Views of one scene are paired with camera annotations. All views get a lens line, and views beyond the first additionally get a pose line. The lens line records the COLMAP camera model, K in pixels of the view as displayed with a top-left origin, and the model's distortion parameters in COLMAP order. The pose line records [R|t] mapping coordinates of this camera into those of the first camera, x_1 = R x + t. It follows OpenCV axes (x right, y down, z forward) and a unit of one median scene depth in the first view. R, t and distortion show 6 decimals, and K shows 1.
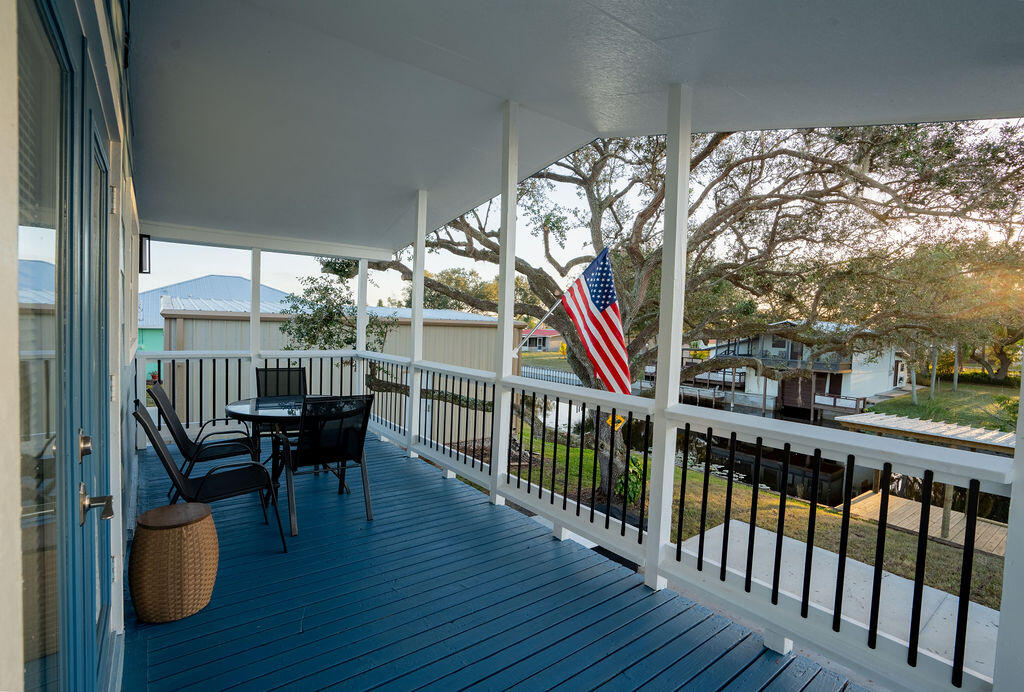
lens RADIAL K [[495.6, 0, 512.0], [0, 495.6, 346.0], [0, 0, 1]] dist [-0.062707, 0.028867]
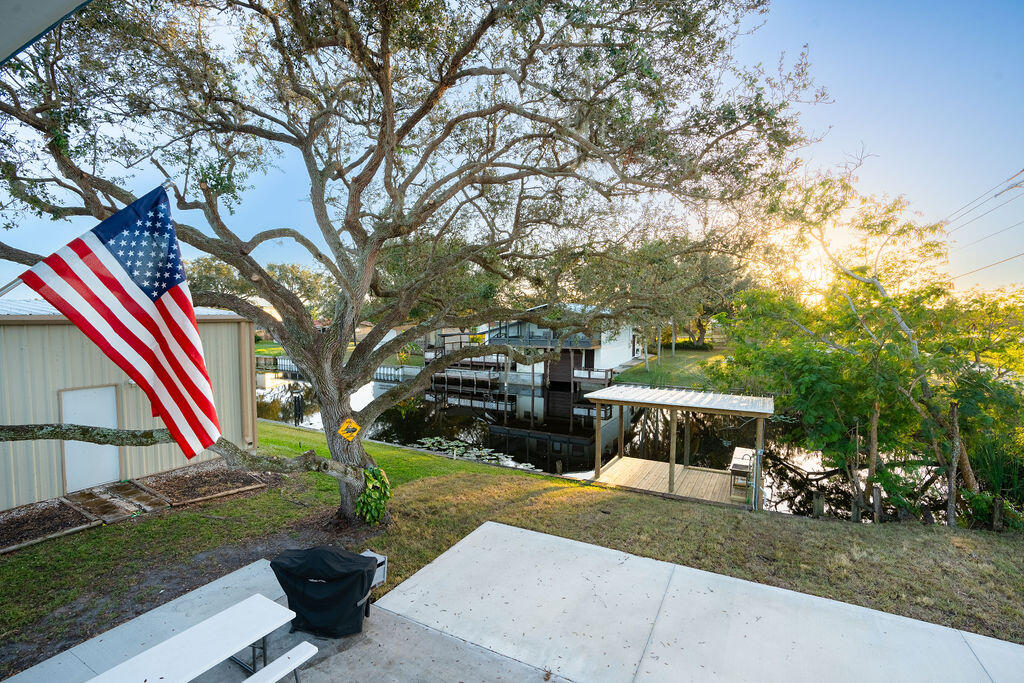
lens RADIAL K [[465.8, 0, 512.0], [0, 465.8, 341.5], [0, 0, 1]] dist [-0.062887, 0.024753]
pose [[0.914839, -0.056215, 0.399888, 0.101421], [0.047671, 0.998373, 0.031290, -0.006303], [-0.400996, -0.009563, 0.916030, 0.110609]]
